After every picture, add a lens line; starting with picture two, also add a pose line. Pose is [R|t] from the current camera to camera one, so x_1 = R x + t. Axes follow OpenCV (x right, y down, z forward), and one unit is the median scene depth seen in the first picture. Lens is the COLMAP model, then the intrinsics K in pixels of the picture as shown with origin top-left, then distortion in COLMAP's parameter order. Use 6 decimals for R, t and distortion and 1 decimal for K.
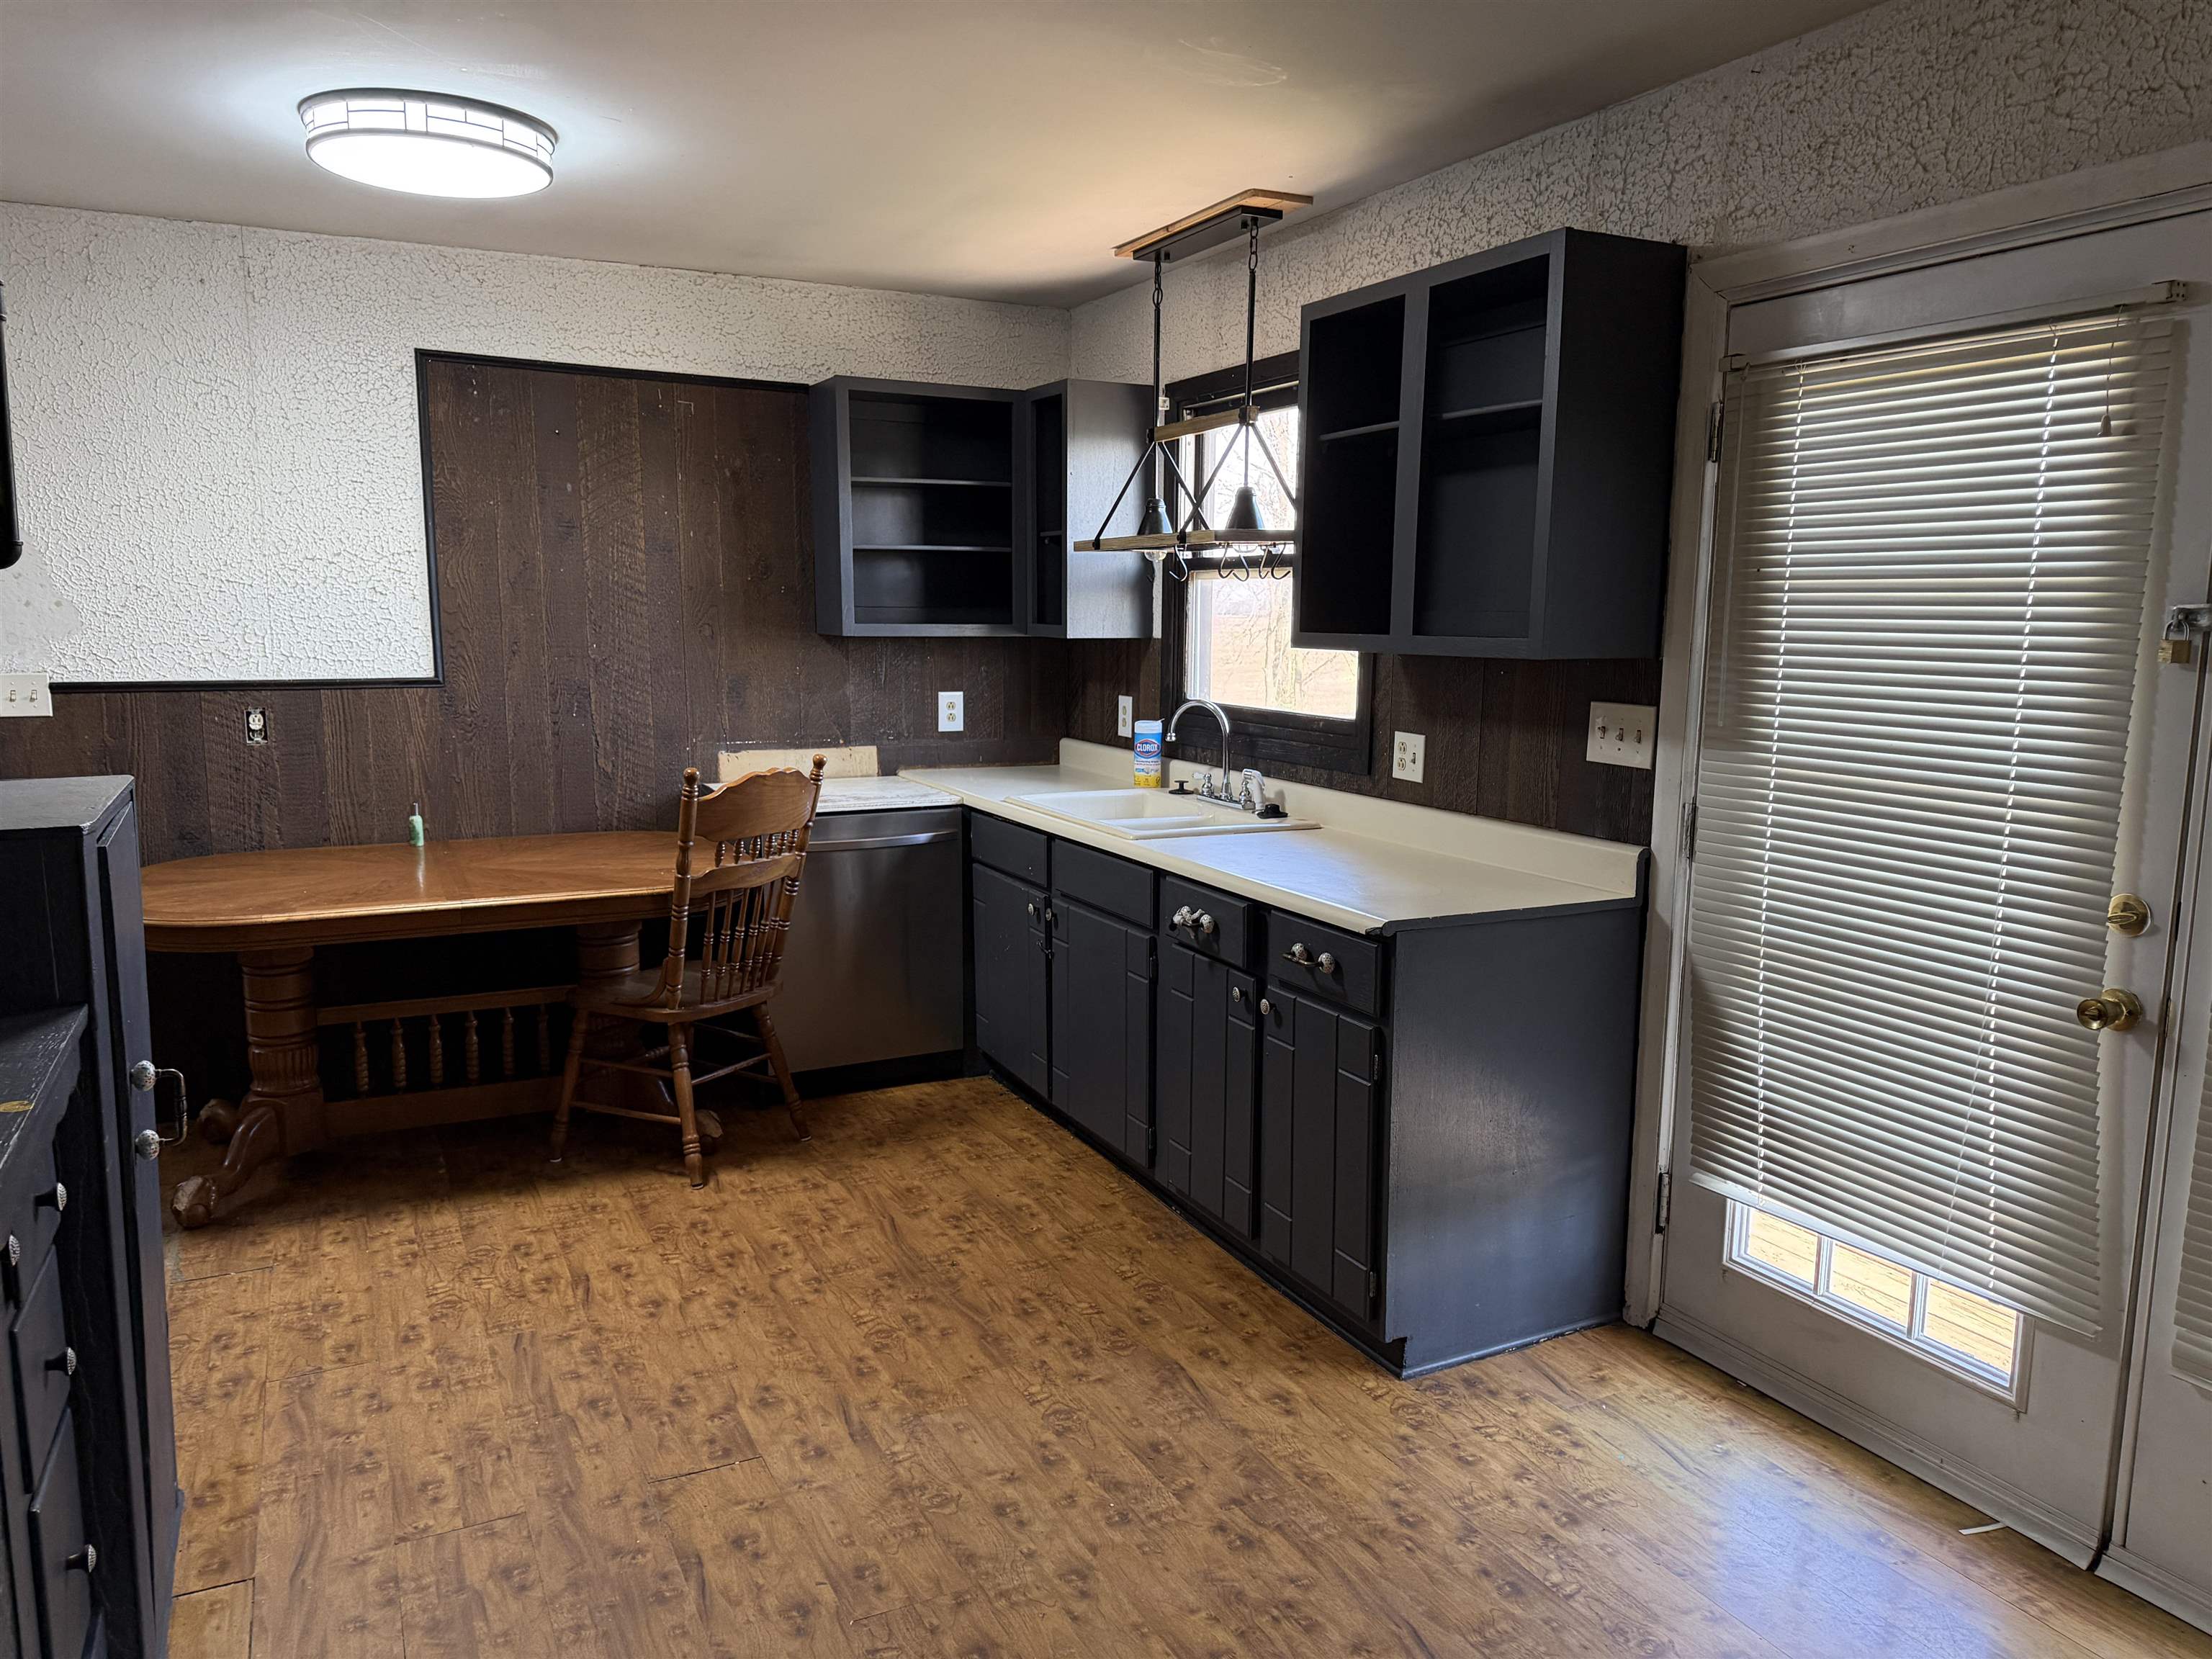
lens RADIAL K [[1558.9, 0, 1113.3], [0, 1558.9, 832.6], [0, 0, 1]] dist [0.049914, -0.021627]
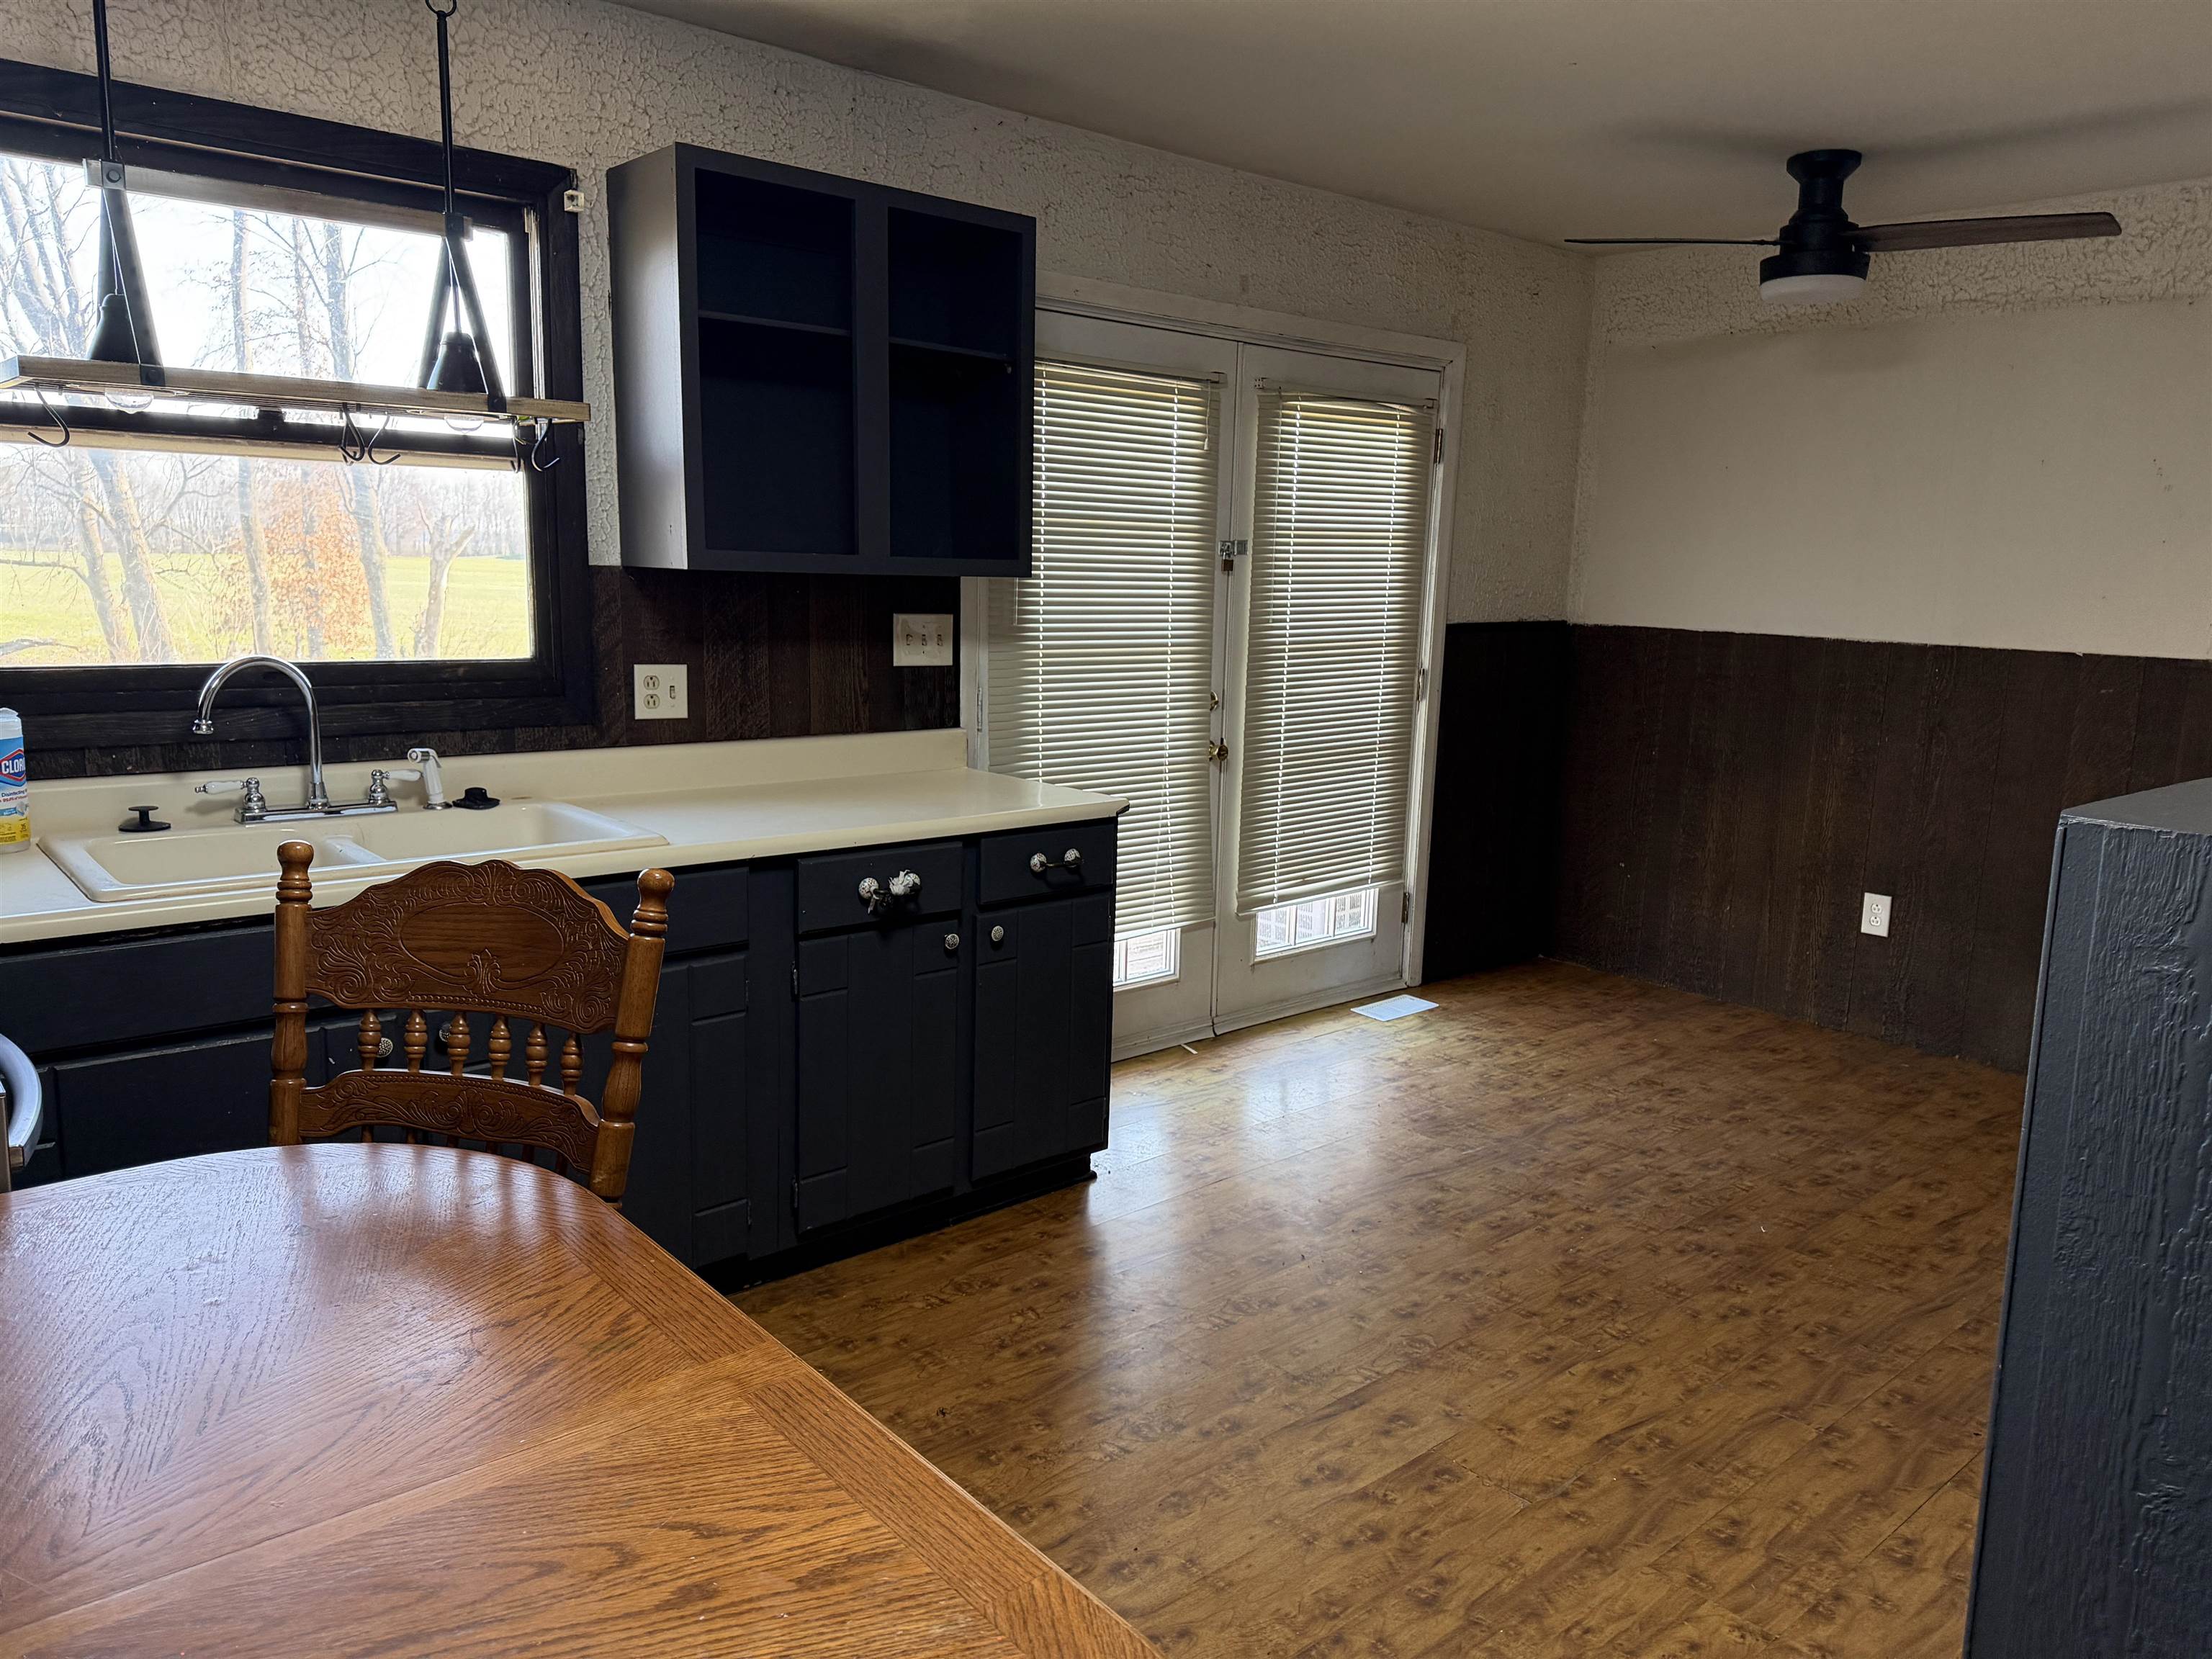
lens RADIAL K [[1558.9, 0, 1112.6], [0, 1558.9, 829.3], [0, 0, 1]] dist [0.049914, -0.021627]
pose [[-0.252978, -0.178630, 0.950838, -0.865480], [0.110541, 0.971034, 0.211834, -0.157438], [-0.961136, 0.158696, -0.225905, 1.155353]]
